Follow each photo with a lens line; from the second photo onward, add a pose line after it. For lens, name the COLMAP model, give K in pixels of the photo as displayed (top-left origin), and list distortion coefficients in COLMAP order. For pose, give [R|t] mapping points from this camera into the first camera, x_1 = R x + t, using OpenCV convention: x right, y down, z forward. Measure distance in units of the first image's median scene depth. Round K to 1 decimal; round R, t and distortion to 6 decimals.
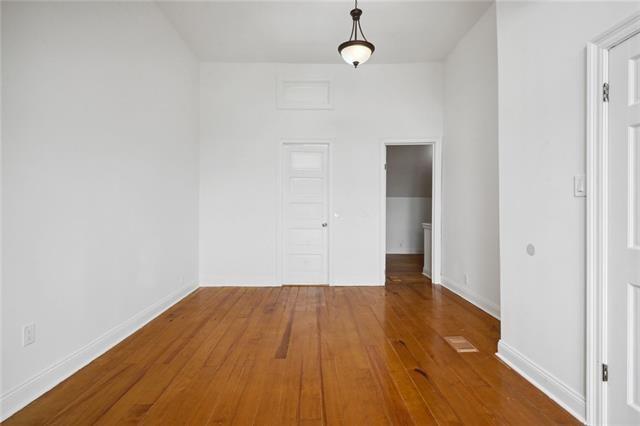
lens RADIAL K [[314.2, 0, 319.8], [0, 314.2, 212.0], [0, 0, 1]] dist [-0.006008, 0.001001]
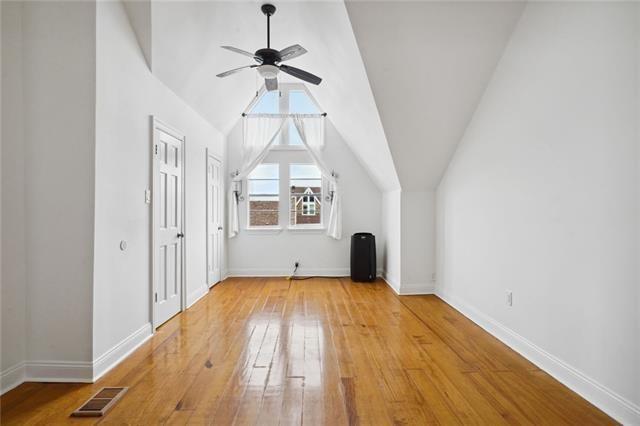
lens RADIAL K [[314.2, 0, 318.7], [0, 314.2, 212.2], [0, 0, 1]] dist [-0.006008, 0.001001]
pose [[-0.999989, 0.001327, 0.004387, -0.052254], [0.001354, 0.999981, 0.006024, -0.008553], [-0.004379, 0.006030, -0.999972, 1.931286]]
